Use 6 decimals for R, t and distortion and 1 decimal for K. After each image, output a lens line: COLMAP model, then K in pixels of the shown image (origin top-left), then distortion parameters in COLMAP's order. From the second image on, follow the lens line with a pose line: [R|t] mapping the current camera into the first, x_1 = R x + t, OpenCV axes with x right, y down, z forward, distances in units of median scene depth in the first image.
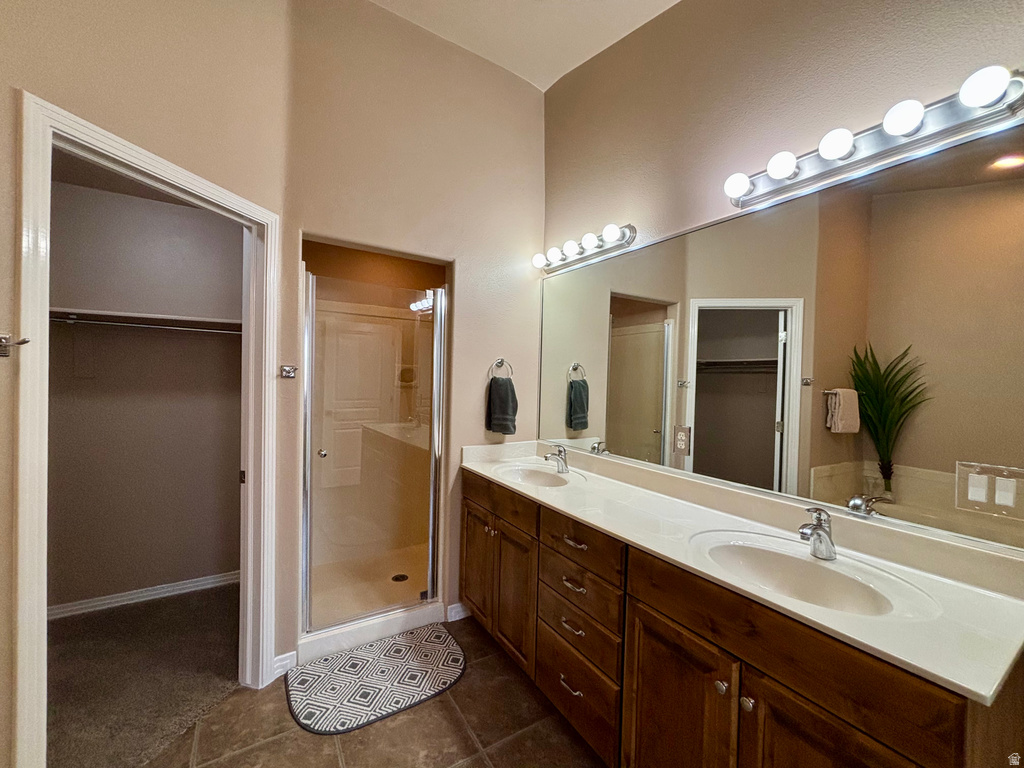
lens RADIAL K [[411.4, 0, 511.4], [0, 411.4, 387.0], [0, 0, 1]] dist [-0.006720, 0.000544]
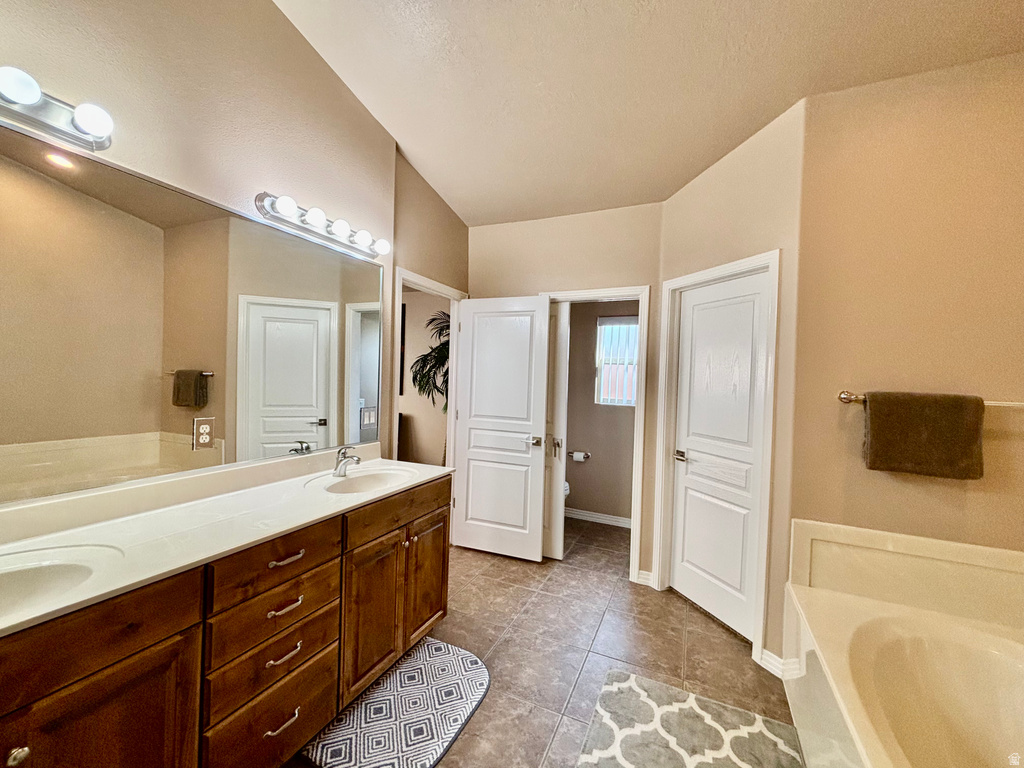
lens RADIAL K [[411.4, 0, 511.3], [0, 411.4, 384.1], [0, 0, 1]] dist [-0.006720, 0.000544]
pose [[-0.556353, -0.056756, 0.829005, -0.897102], [-0.033998, 0.998384, 0.045535, -0.055548], [-0.830250, -0.002851, -0.557384, 1.200374]]
